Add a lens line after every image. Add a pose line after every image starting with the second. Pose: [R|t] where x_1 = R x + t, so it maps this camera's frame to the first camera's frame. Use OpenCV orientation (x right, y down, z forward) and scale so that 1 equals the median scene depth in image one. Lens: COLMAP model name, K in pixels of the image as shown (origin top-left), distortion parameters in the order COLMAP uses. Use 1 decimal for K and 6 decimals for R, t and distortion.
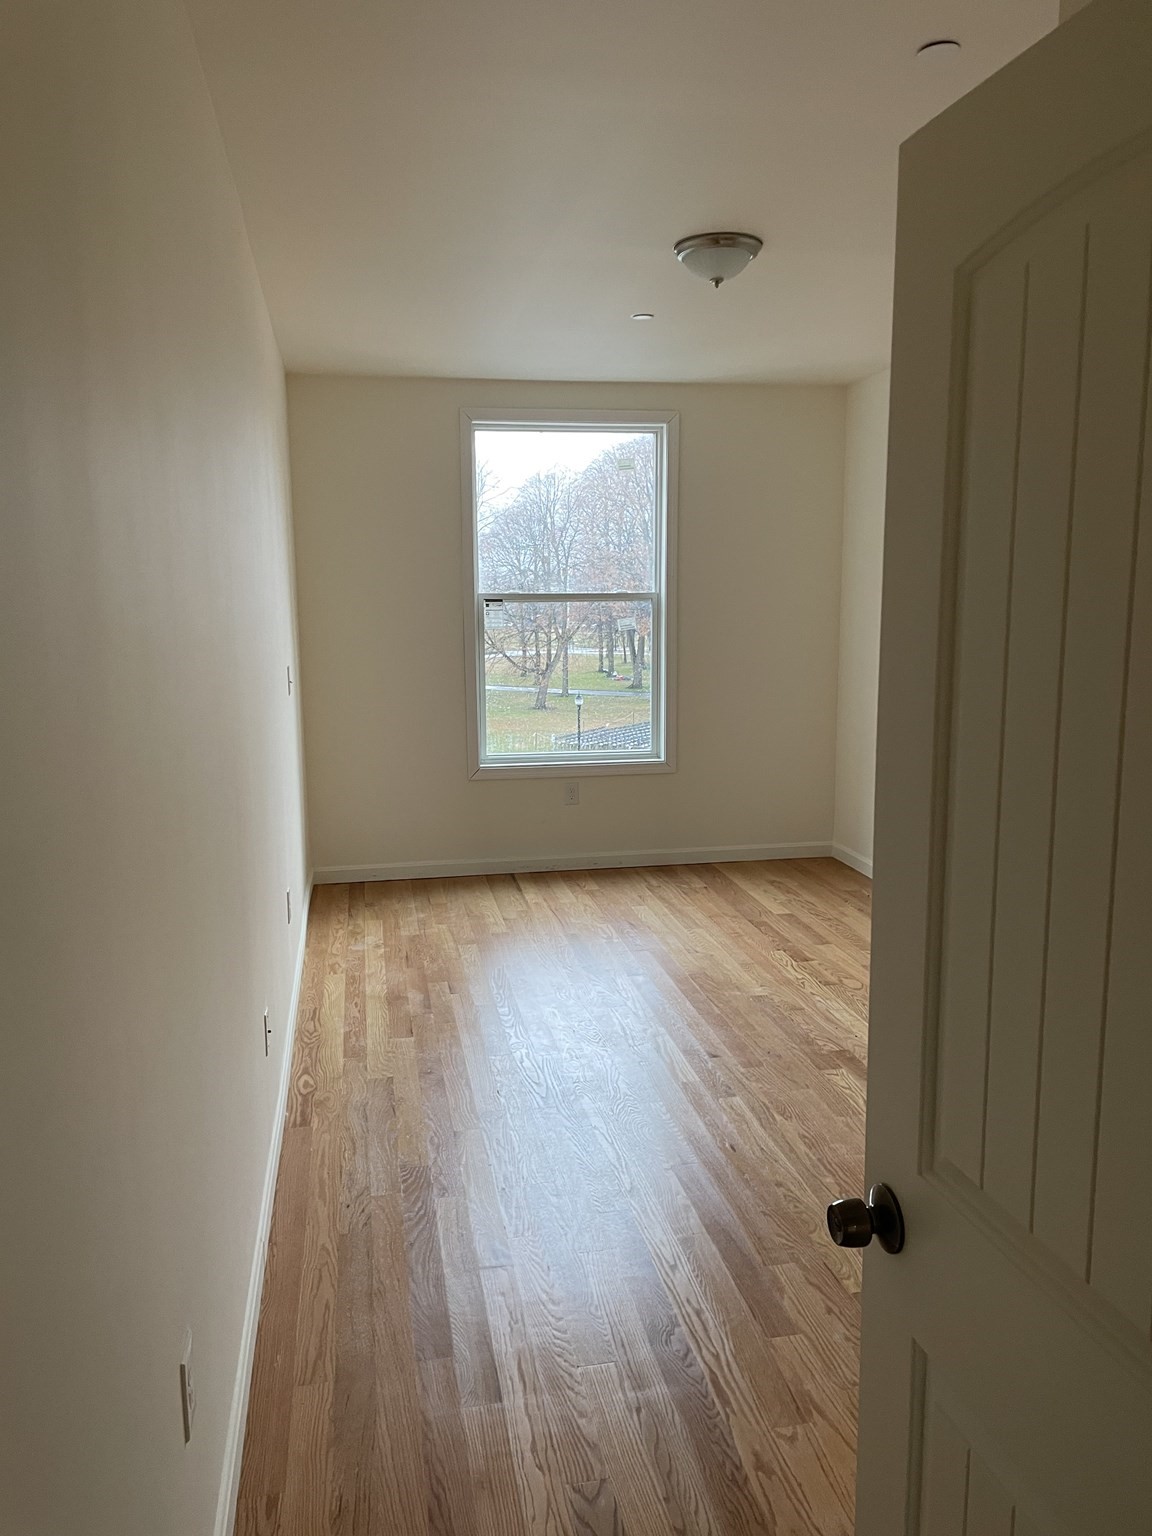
lens RADIAL K [[1148.6, 0, 576.0], [0, 1148.6, 768.0], [0, 0, 1]] dist [0.081250, -0.113451]
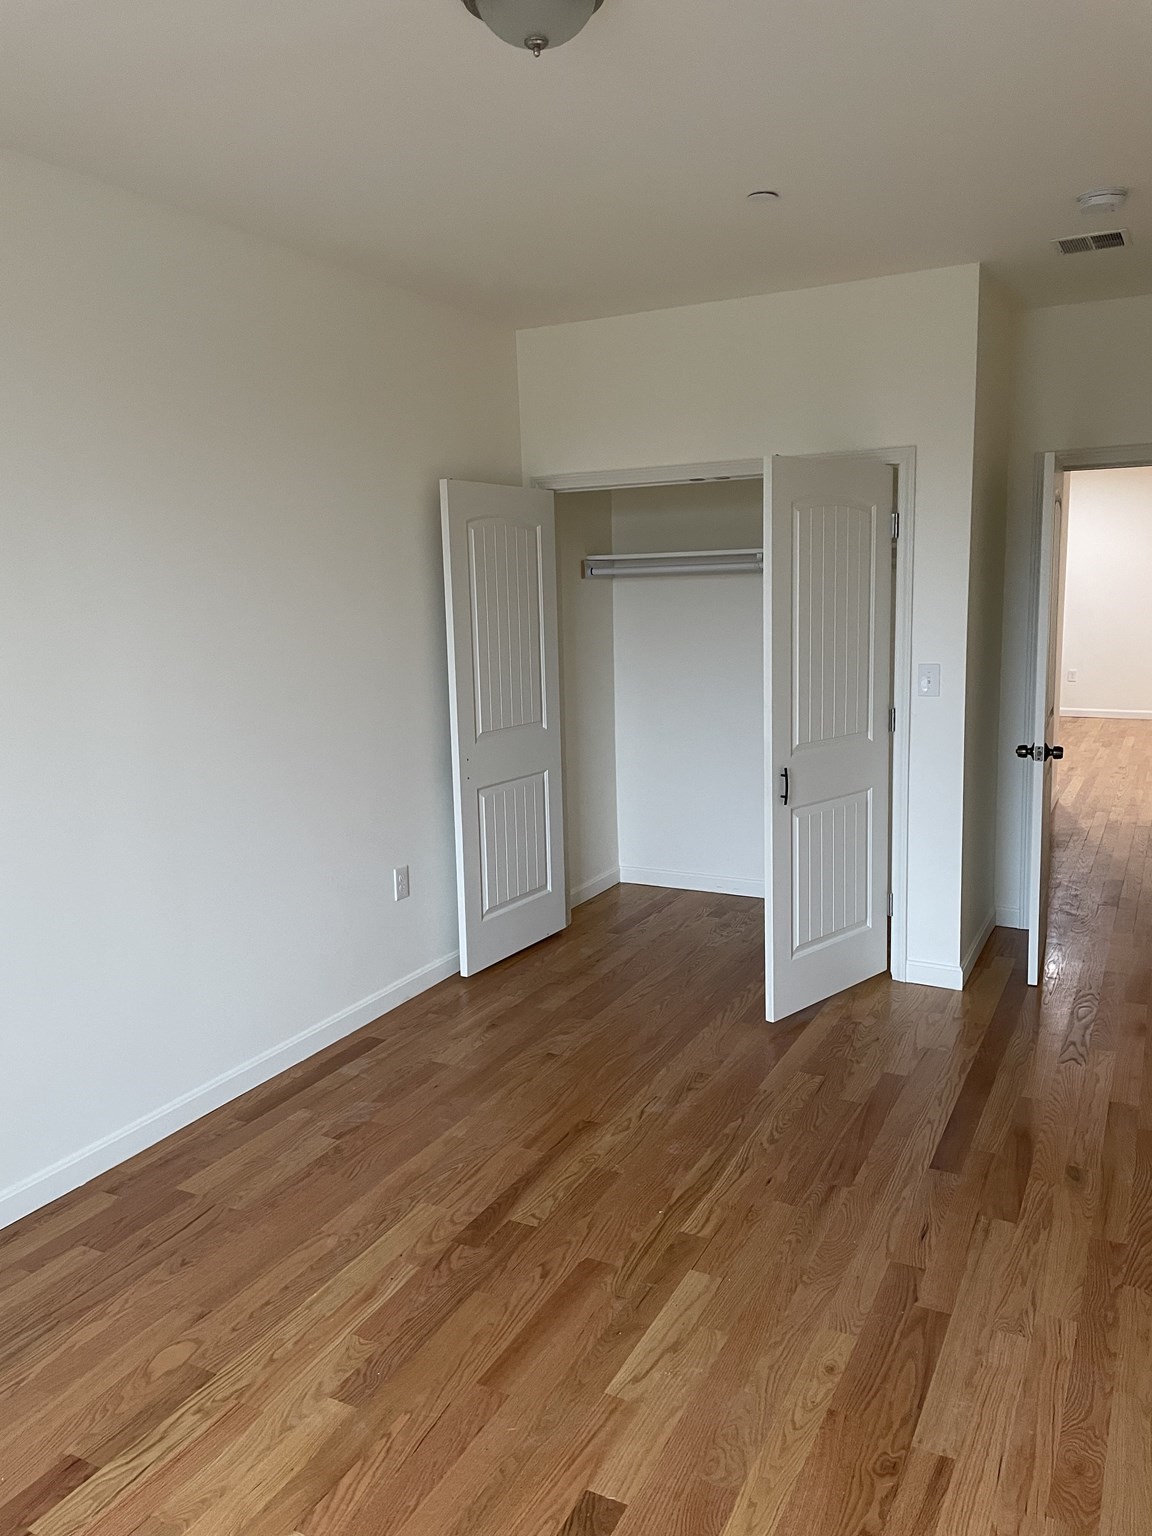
lens RADIAL K [[1148.6, 0, 576.0], [0, 1148.6, 768.0], [0, 0, 1]] dist [0.081250, -0.113451]
pose [[-0.787586, -0.068053, 0.612435, -0.235241], [0.125504, 0.955335, 0.267552, -0.209894], [-0.603288, 0.287583, -0.743868, 1.351060]]
